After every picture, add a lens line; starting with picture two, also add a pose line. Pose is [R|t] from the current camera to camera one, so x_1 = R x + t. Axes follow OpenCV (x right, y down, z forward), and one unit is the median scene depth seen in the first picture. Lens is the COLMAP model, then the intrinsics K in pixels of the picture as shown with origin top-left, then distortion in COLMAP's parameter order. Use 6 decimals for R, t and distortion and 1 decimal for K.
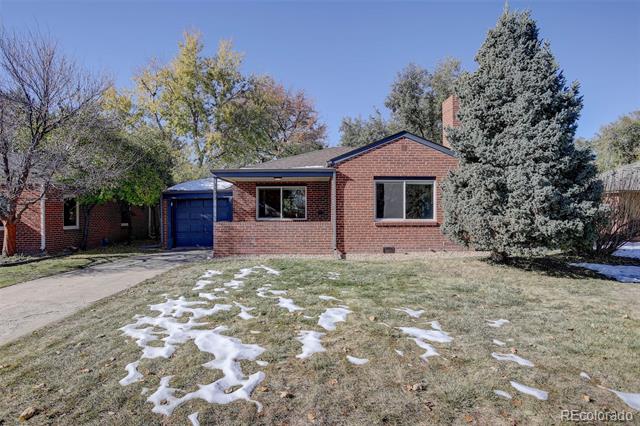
lens RADIAL K [[310.7, 0, 317.5], [0, 310.7, 214.1], [0, 0, 1]] dist [-0.044712, 0.007188]
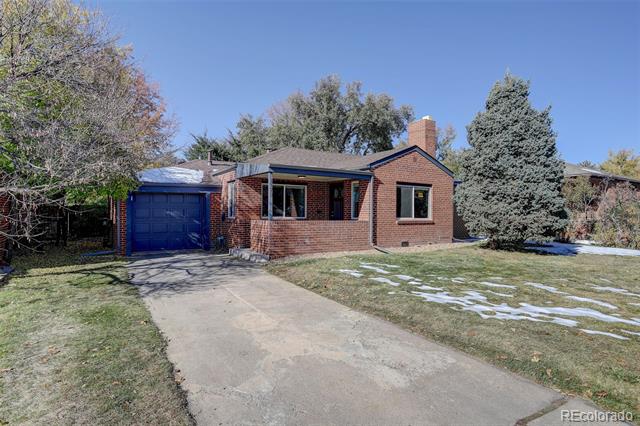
lens RADIAL K [[310.7, 0, 315.9], [0, 310.7, 213.2], [0, 0, 1]] dist [-0.044712, 0.007188]
pose [[0.880554, 0.011484, 0.473808, -0.628587], [-0.012063, 0.999926, -0.001817, 0.003505], [-0.473793, -0.004116, 0.880627, 0.116697]]
